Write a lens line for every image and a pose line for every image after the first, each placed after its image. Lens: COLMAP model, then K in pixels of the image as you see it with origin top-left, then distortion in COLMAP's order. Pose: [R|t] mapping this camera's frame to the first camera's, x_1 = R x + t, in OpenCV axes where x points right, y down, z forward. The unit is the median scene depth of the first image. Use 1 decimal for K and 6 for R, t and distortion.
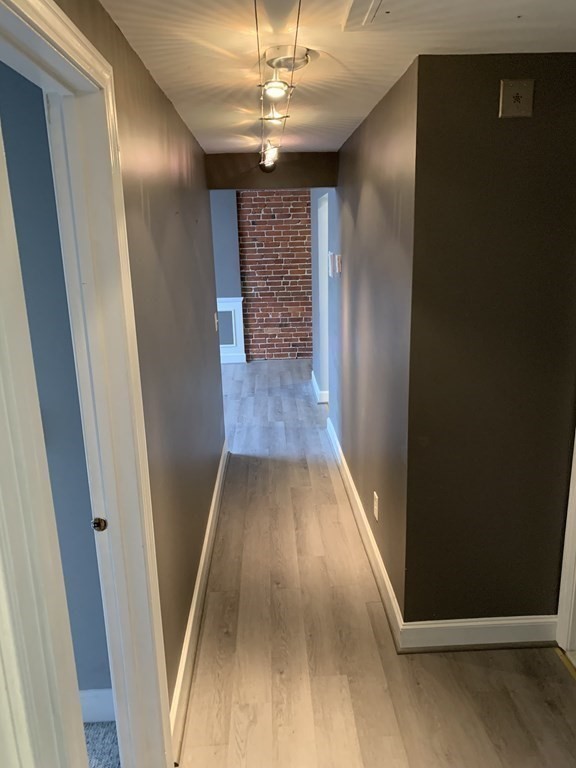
lens RADIAL K [[588.6, 0, 288.7], [0, 588.6, 387.0], [0, 0, 1]] dist [0.035917, -0.015377]
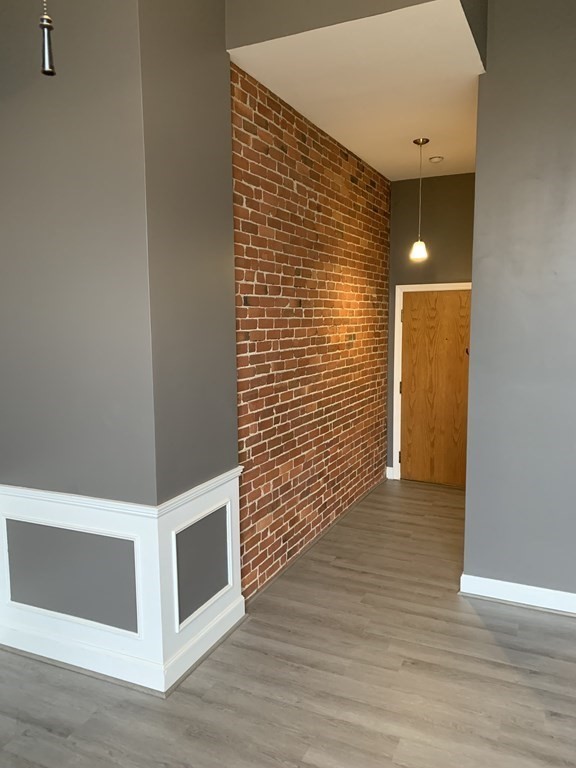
lens RADIAL K [[588.6, 0, 287.8], [0, 588.6, 378.1], [0, 0, 1]] dist [0.035917, -0.015377]
pose [[0.457264, -0.068375, 0.886699, -0.444998], [0.214588, 0.976063, -0.035395, -0.193939], [-0.863054, 0.206460, 0.460991, 0.764247]]
